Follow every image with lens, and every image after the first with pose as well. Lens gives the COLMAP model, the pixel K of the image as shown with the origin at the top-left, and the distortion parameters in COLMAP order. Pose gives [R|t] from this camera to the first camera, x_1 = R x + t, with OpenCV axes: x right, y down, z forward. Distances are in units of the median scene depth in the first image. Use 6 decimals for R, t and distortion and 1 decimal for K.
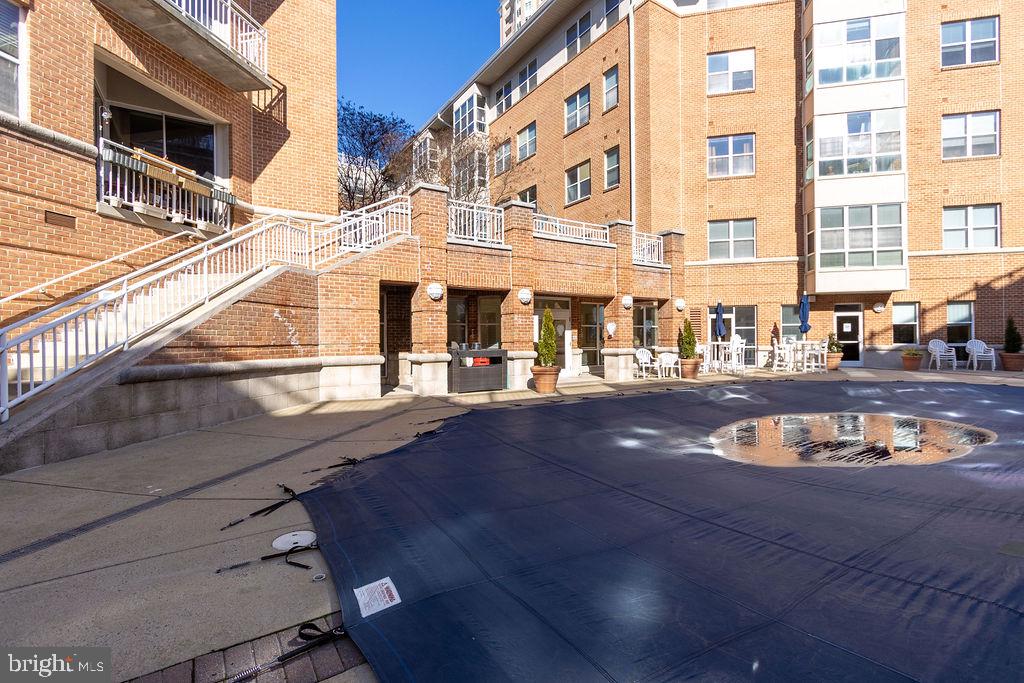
lens RADIAL K [[464.6, 0, 510.9], [0, 464.6, 338.0], [0, 0, 1]] dist [0.007211, -0.001905]
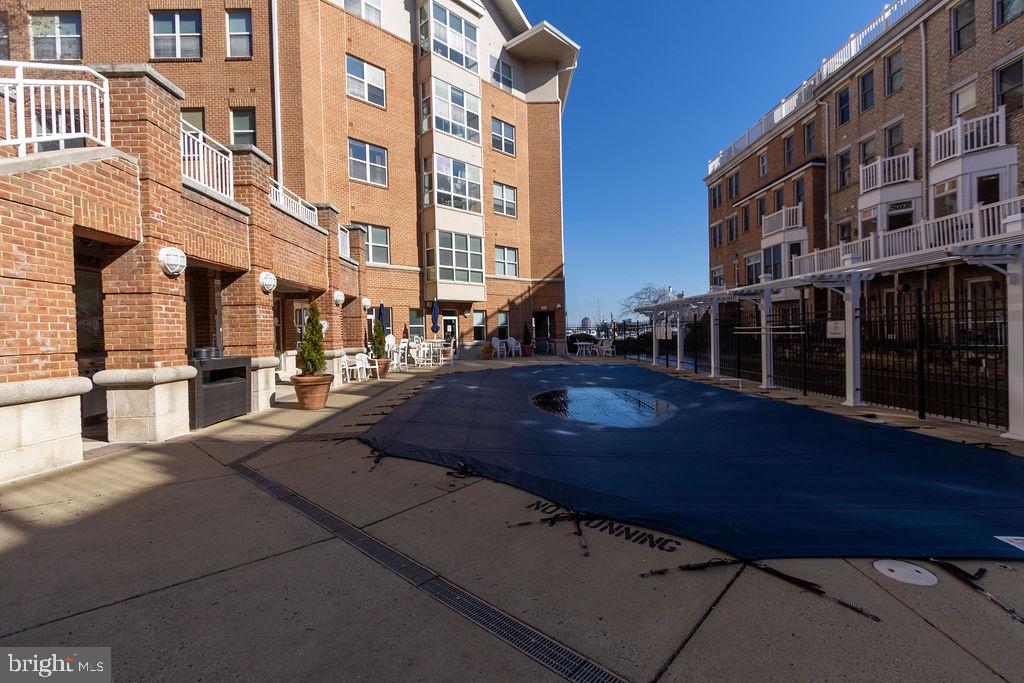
lens RADIAL K [[464.6, 0, 510.9], [0, 464.6, 338.0], [0, 0, 1]] dist [0.007211, -0.001905]
pose [[0.535319, -0.011101, 0.844577, -0.261343], [0.015259, 0.999878, 0.003470, 0.000843], [-0.844512, 0.011030, 0.535423, 0.195825]]
